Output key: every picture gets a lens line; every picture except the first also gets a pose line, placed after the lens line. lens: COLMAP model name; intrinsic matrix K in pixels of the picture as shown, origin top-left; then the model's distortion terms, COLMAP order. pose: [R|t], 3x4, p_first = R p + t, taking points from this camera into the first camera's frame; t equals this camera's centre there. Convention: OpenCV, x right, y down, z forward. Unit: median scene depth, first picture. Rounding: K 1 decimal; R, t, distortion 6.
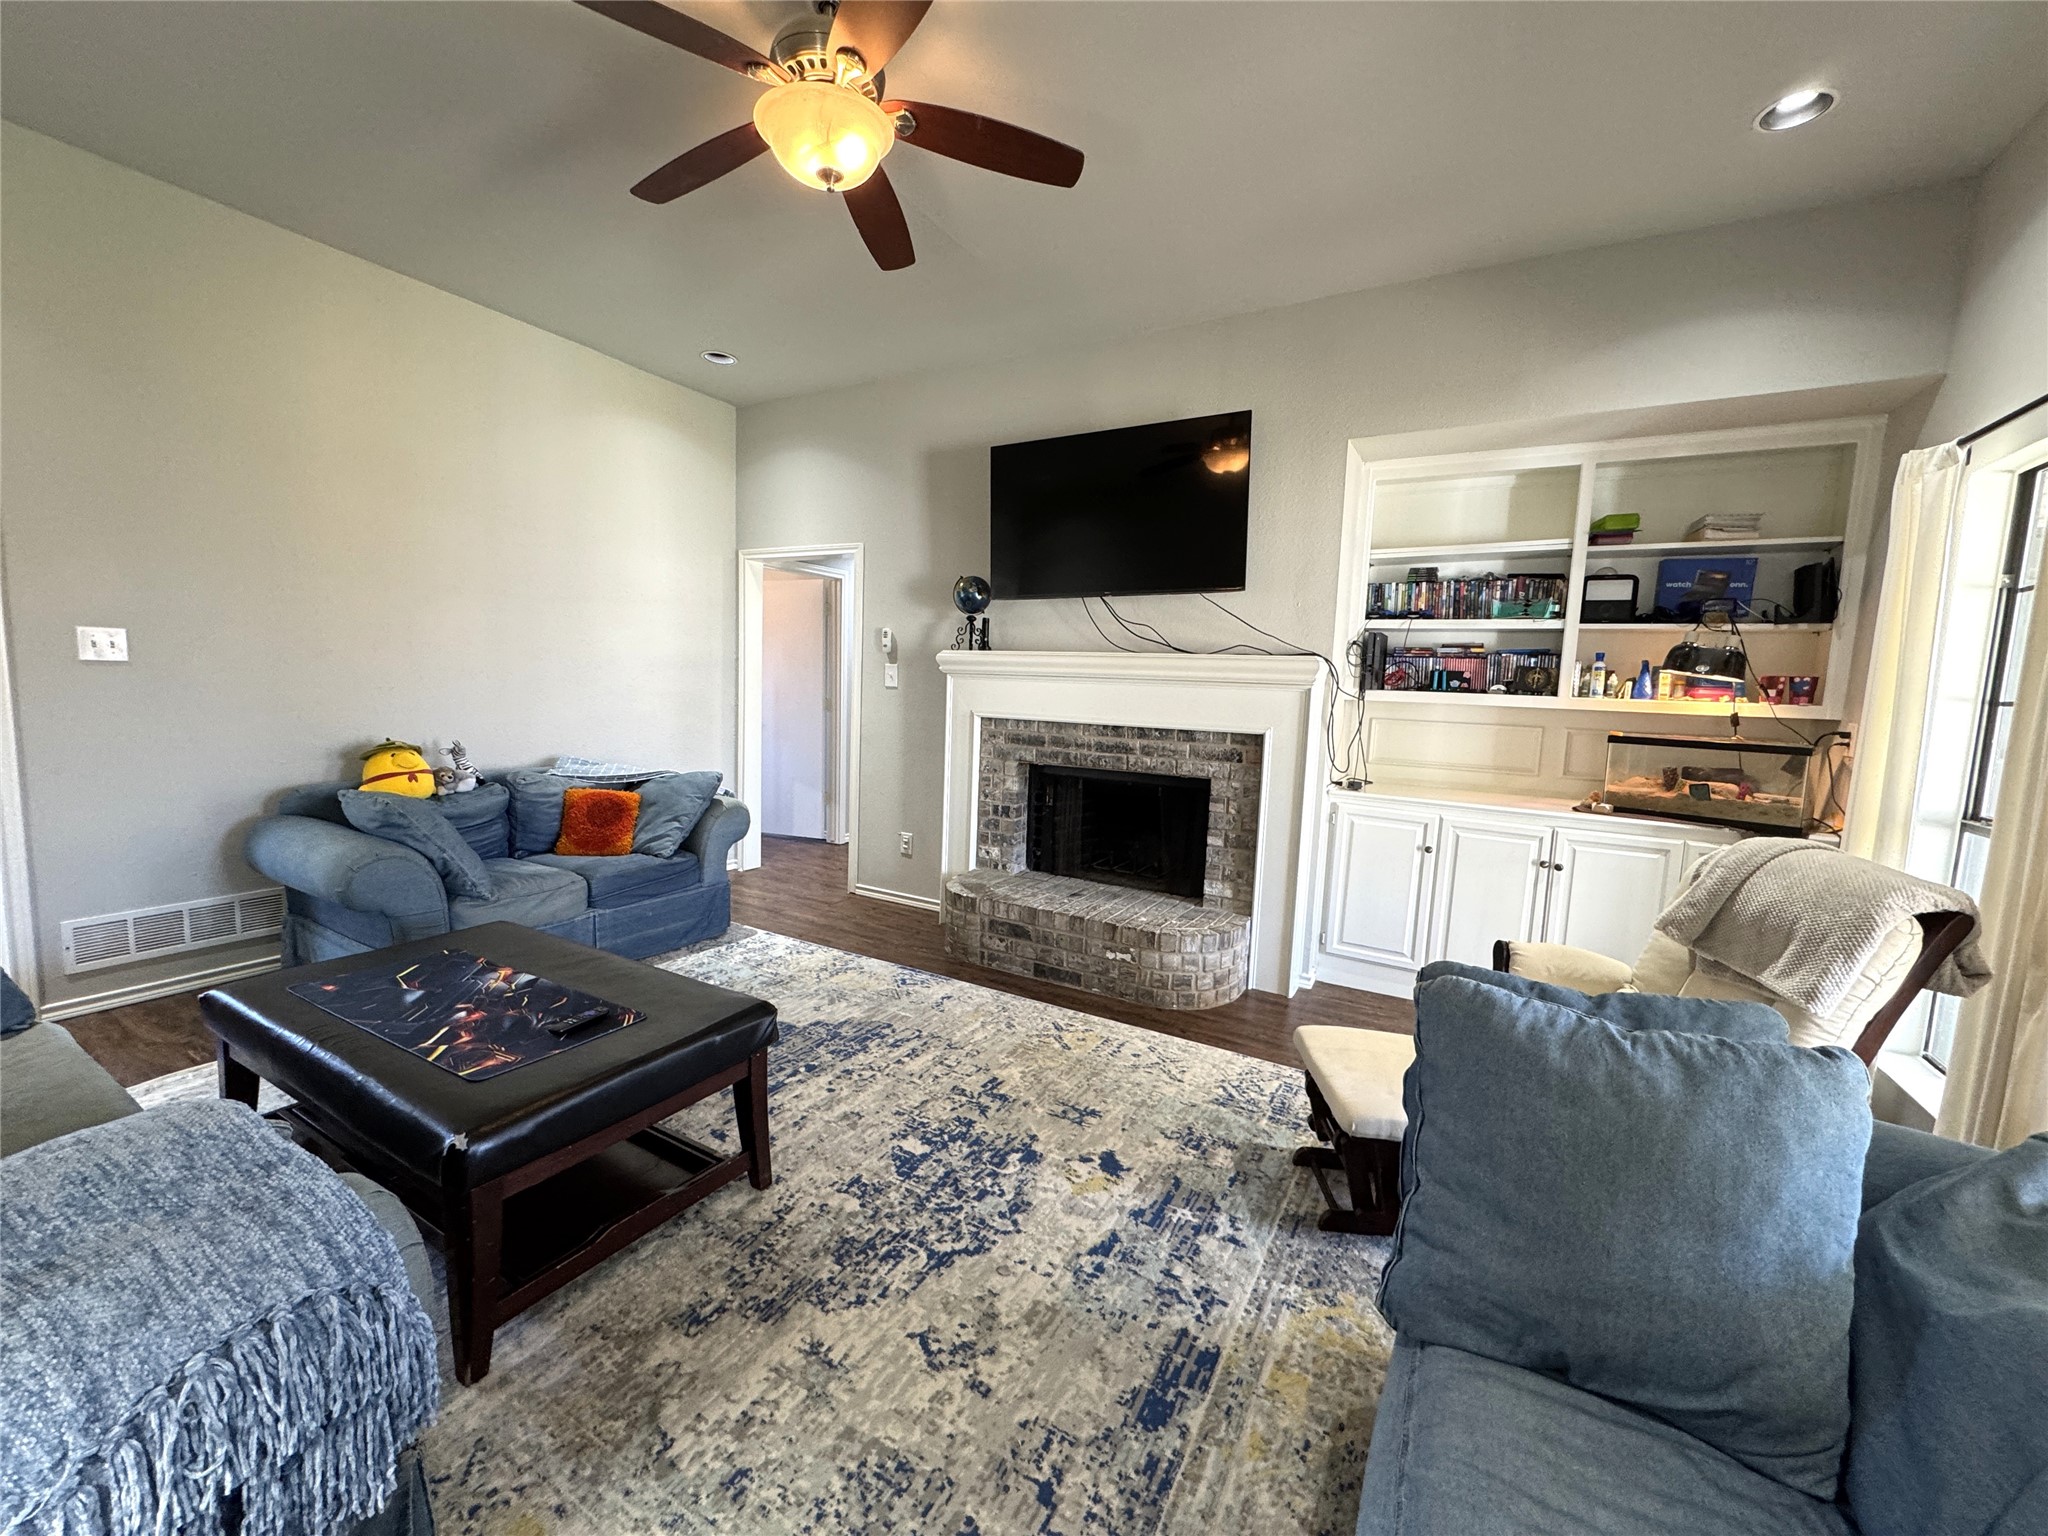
lens RADIAL K [[818.0, 0, 1019.6], [0, 818.0, 767.9], [0, 0, 1]] dist [-0.000341, 0.000069]
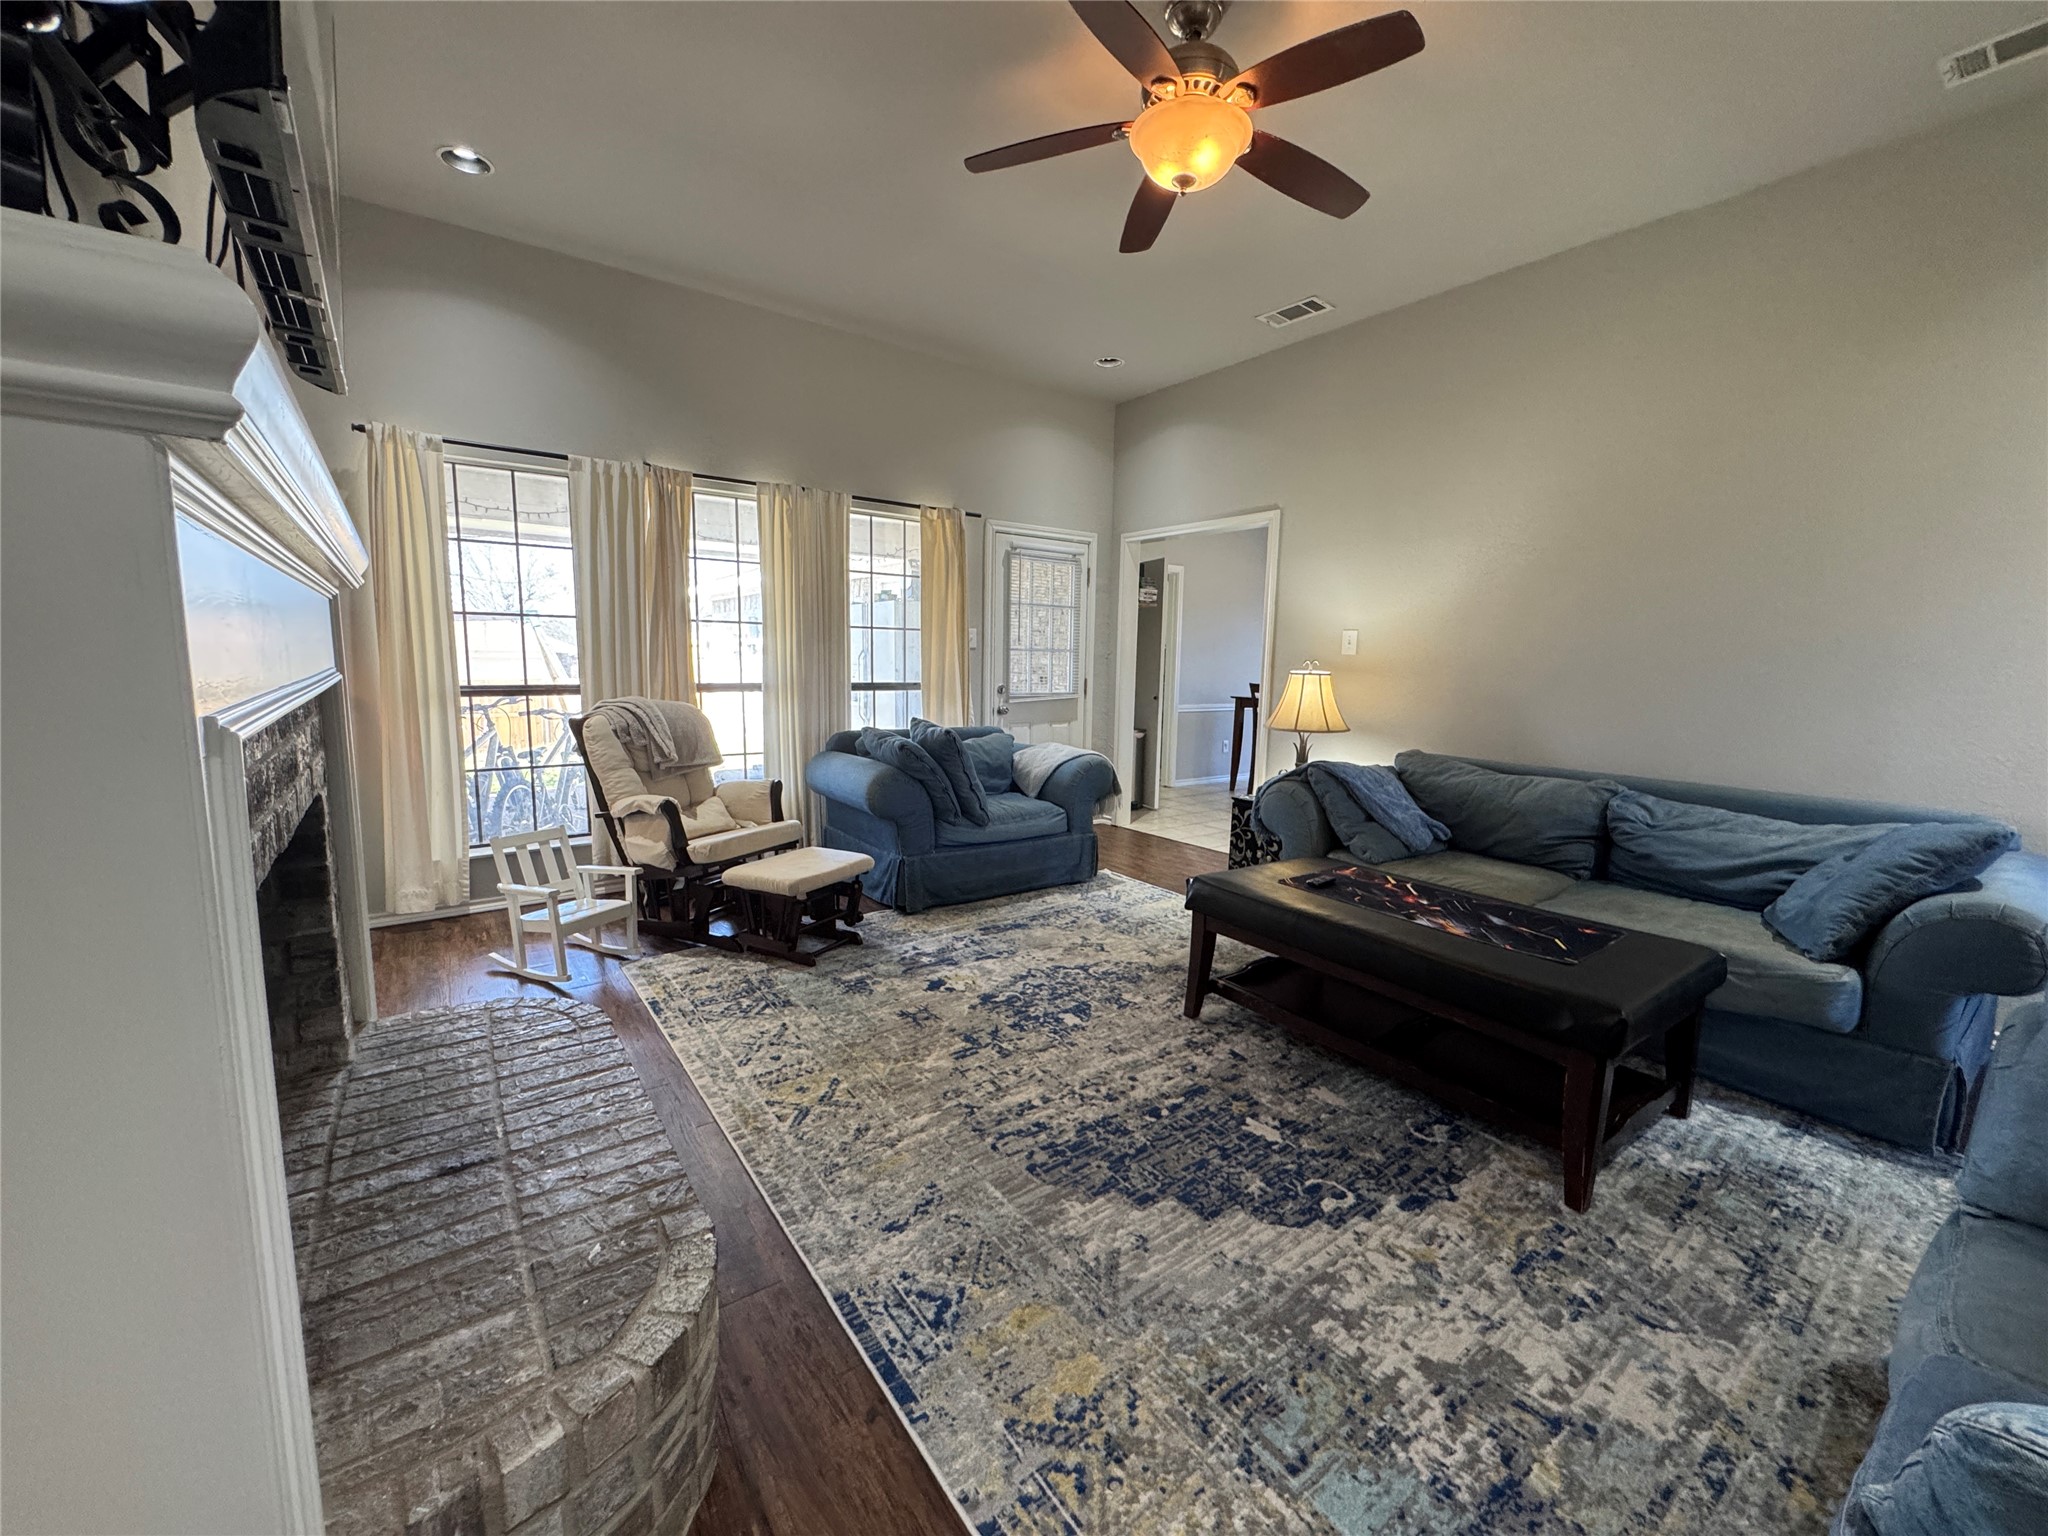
lens RADIAL K [[818.0, 0, 1023.1], [0, 818.0, 764.1], [0, 0, 1]] dist [-0.000341, 0.000069]
pose [[-0.915685, -0.106836, 0.387437, -0.496932], [-0.010574, 0.970091, 0.242511, -0.192456], [-0.401758, 0.217967, -0.889427, 2.041338]]
